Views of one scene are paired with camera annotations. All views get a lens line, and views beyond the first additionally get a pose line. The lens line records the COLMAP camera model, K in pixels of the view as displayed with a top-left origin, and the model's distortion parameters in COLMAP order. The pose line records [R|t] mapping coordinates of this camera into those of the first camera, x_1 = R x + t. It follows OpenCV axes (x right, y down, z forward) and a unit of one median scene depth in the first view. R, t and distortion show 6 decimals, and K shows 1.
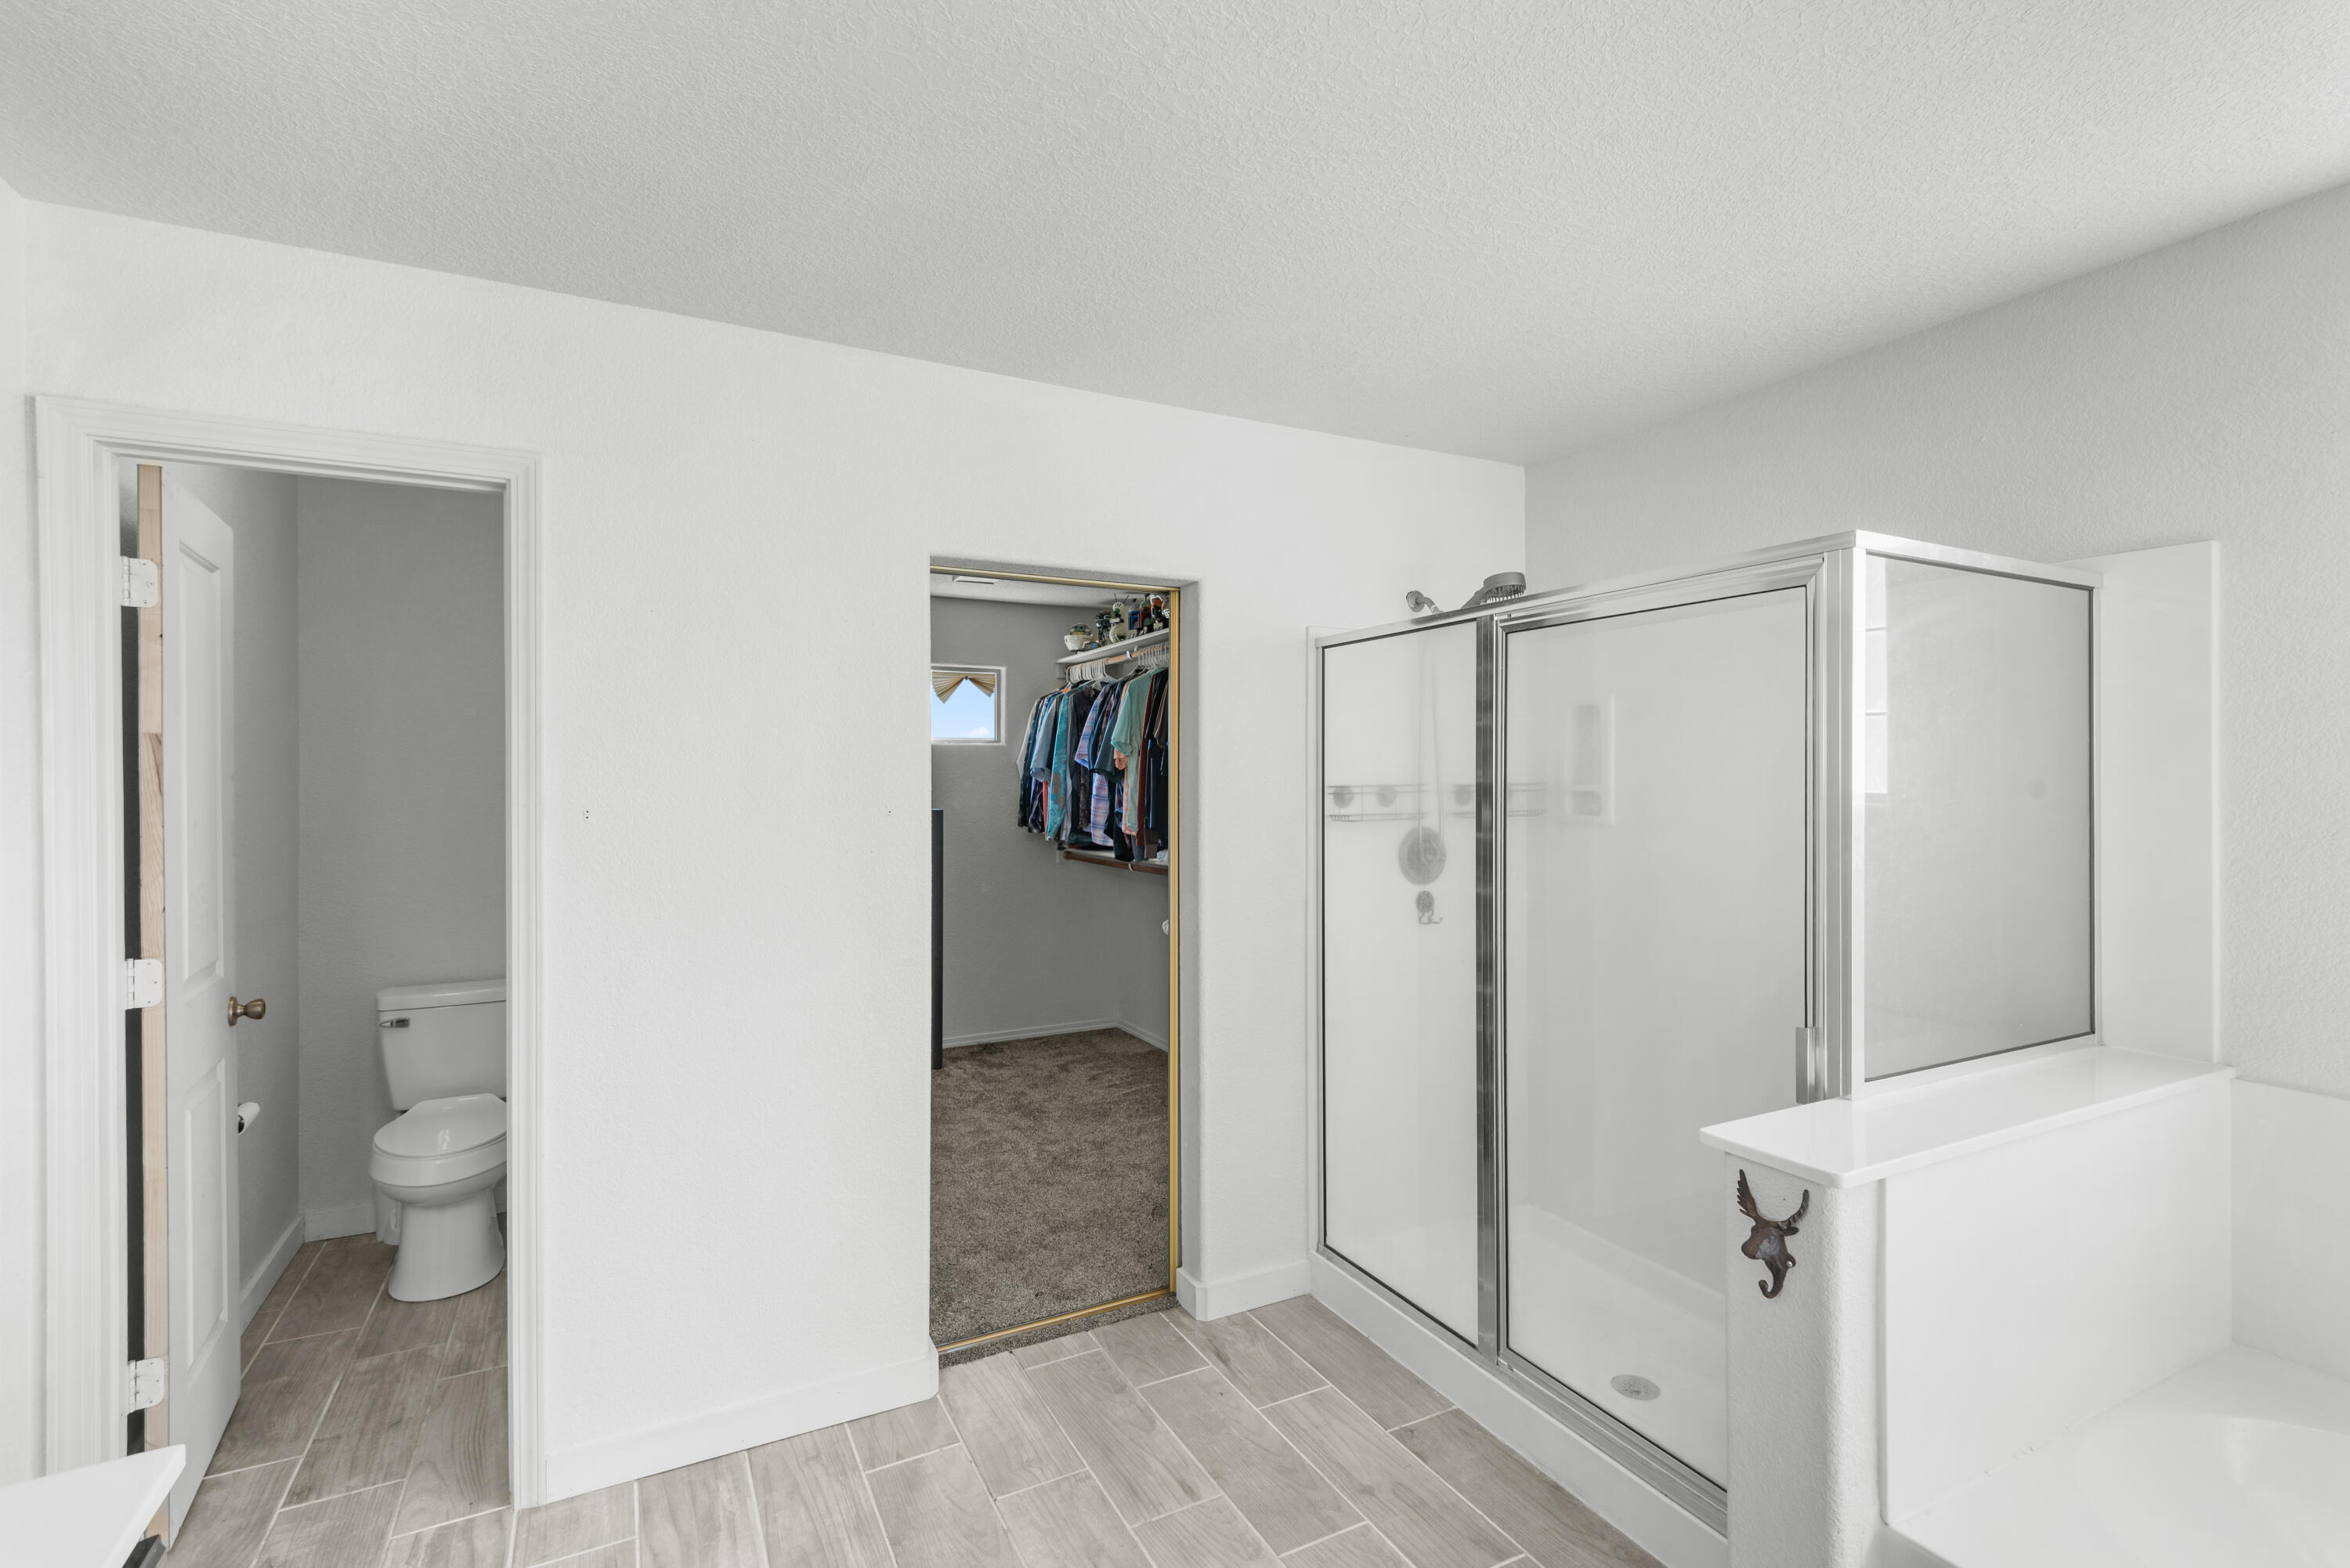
lens RADIAL K [[1063.8, 0, 1173.5], [0, 1063.8, 780.9], [0, 0, 1]] dist [0.019268, -0.002428]
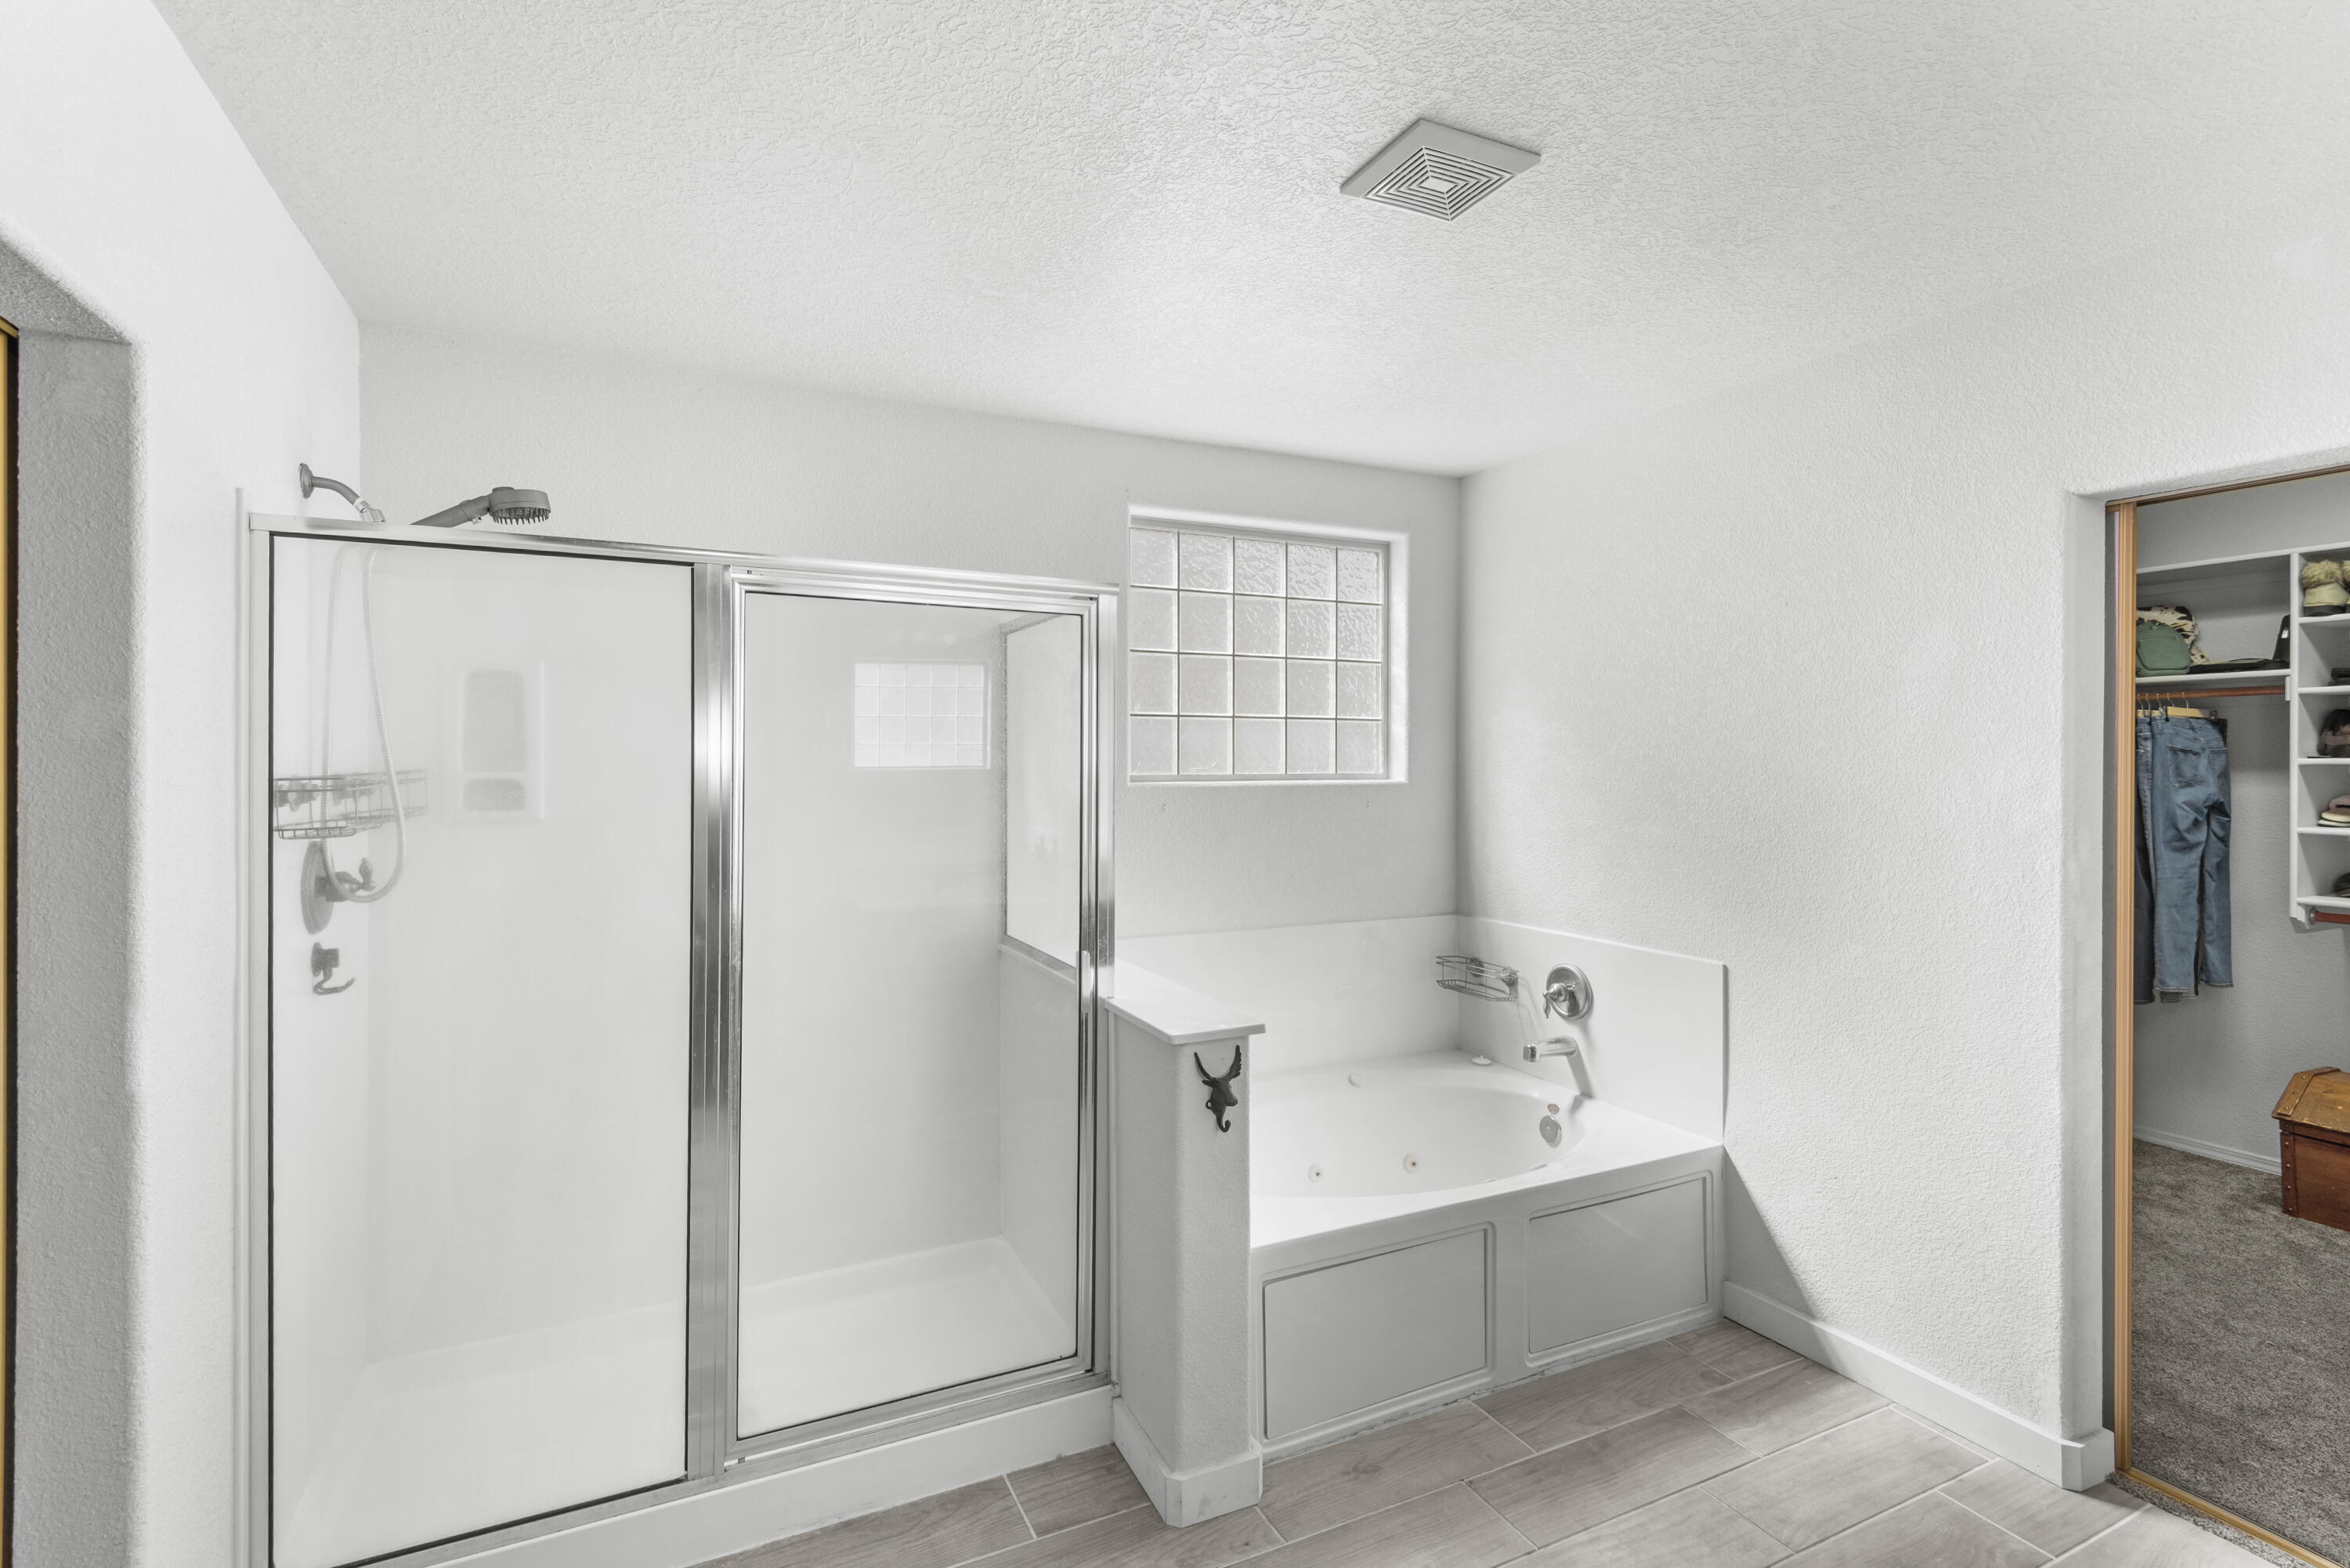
lens RADIAL K [[1063.8, 0, 1171.8], [0, 1063.8, 771.0], [0, 0, 1]] dist [0.019268, -0.002428]
pose [[0.047877, -0.000951, 0.998853, -0.546562], [0.006317, 0.999980, 0.000649, 0.006143], [-0.998833, 0.006278, 0.047882, 0.655563]]
